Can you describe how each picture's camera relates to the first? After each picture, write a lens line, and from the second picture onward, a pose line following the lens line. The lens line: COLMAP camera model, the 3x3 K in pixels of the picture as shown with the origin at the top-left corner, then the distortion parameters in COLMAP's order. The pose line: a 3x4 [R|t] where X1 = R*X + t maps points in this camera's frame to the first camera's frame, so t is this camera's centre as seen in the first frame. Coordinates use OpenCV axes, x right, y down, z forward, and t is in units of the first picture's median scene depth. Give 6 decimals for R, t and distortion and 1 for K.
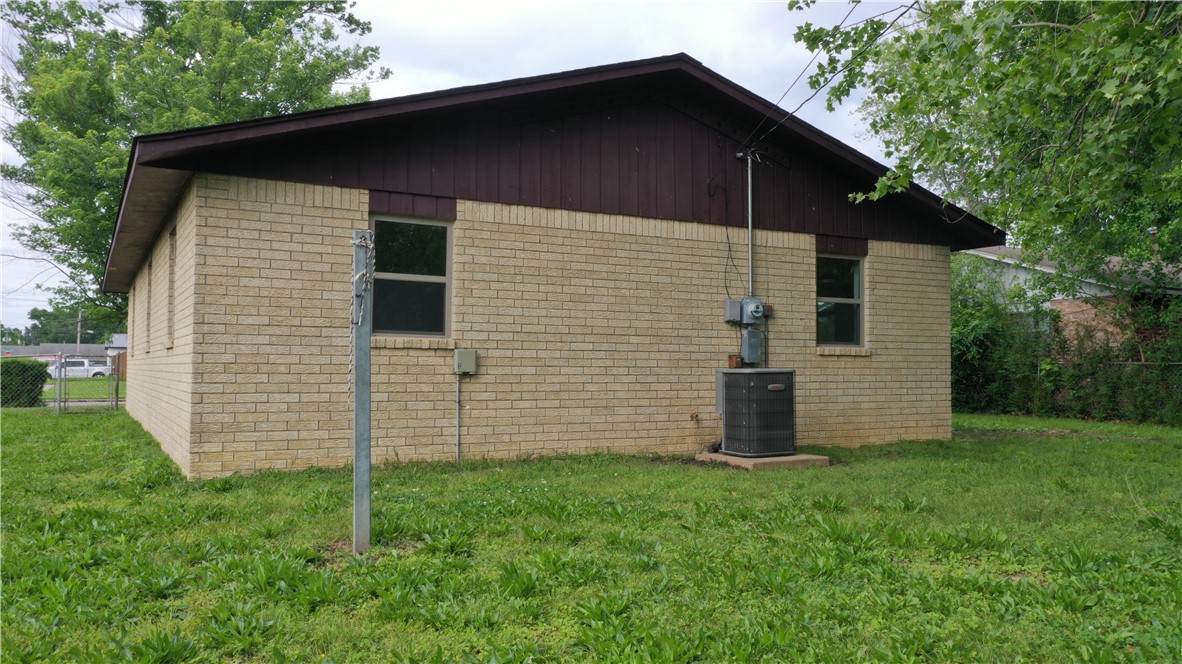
lens RADIAL K [[938.7, 0, 593.6], [0, 938.7, 325.1], [0, 0, 1]] dist [-0.001940, -0.001471]
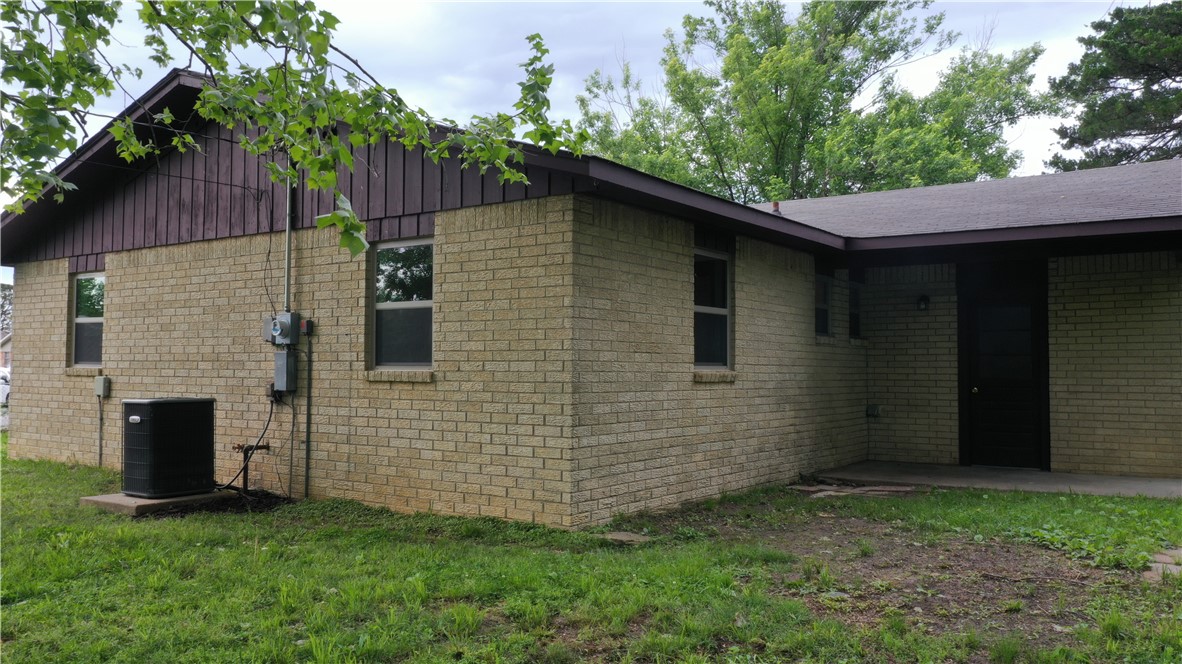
lens RADIAL K [[934.9, 0, 594.3], [0, 934.9, 331.2], [0, 0, 1]] dist [0.002675, -0.001717]
pose [[0.445360, -0.040480, -0.894436, 1.150224], [0.035638, 0.998987, -0.027466, 0.022242], [0.894642, -0.019644, 0.446351, 0.964699]]
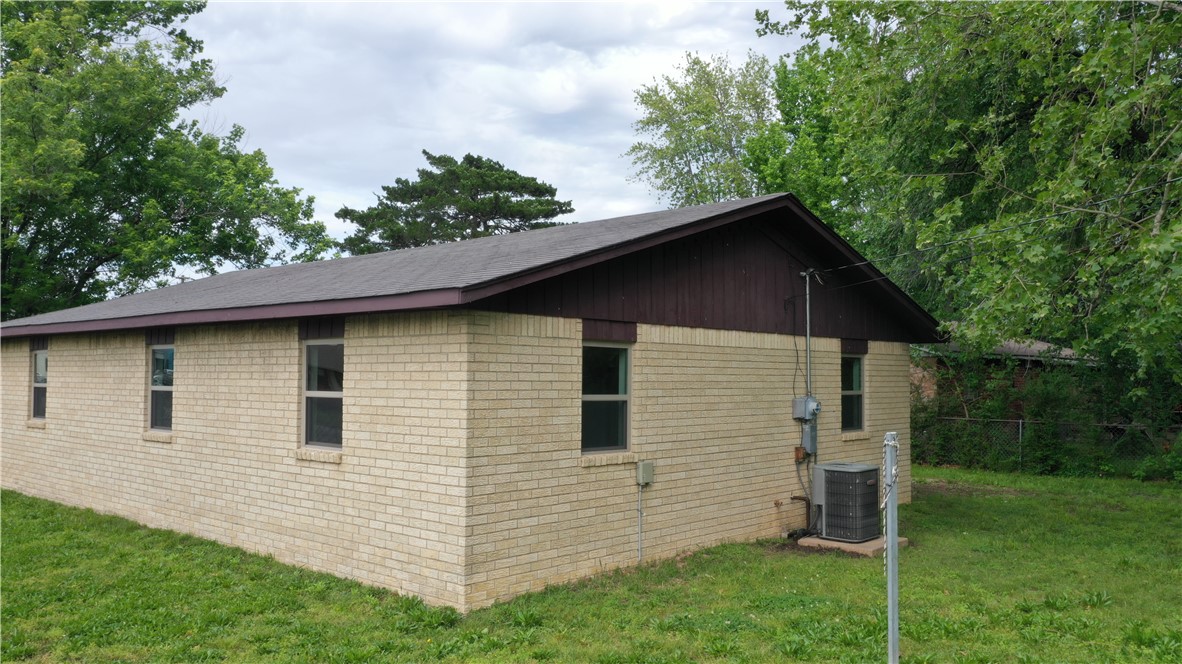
lens RADIAL K [[934.9, 0, 594.3], [0, 934.9, 331.2], [0, 0, 1]] dist [0.002675, -0.001717]
pose [[0.943675, 0.014944, 0.330536, -0.518506], [-0.014702, 0.999887, -0.003233, -0.113528], [-0.330547, -0.001808, 0.943788, -0.006774]]
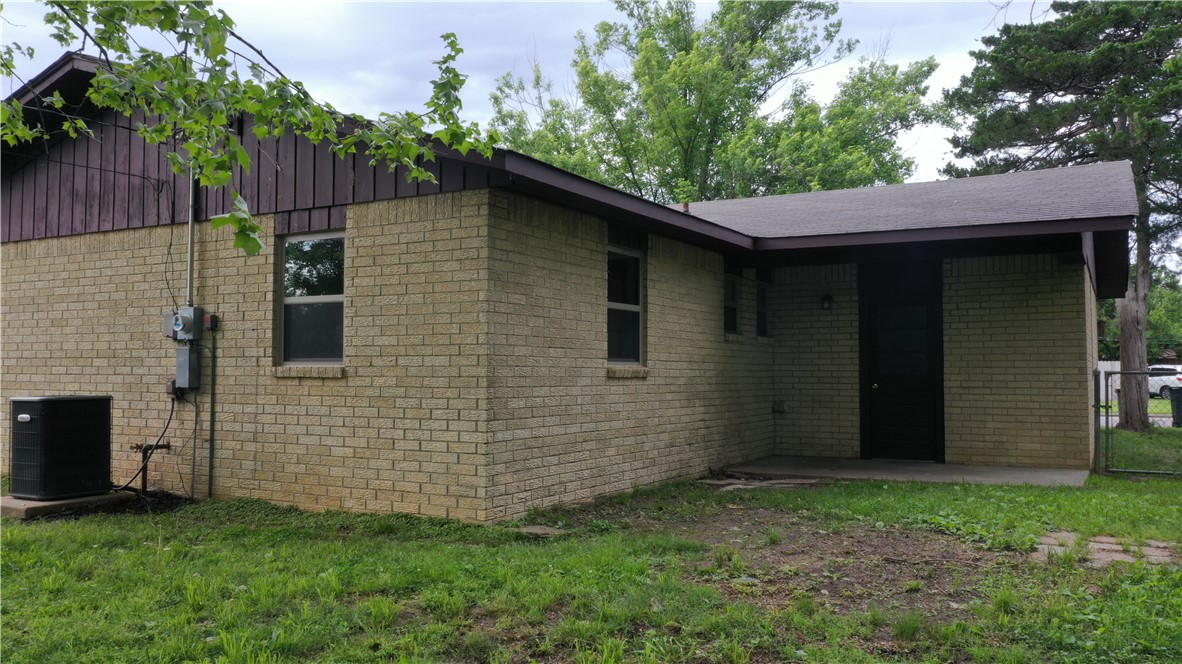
lens RADIAL K [[934.9, 0, 594.3], [0, 934.9, 331.2], [0, 0, 1]] dist [0.002675, -0.001717]
pose [[0.530002, -0.041400, -0.846985, 1.151487], [0.036115, 0.999003, -0.026231, 0.028191], [0.847227, -0.016687, 0.530969, 0.958406]]
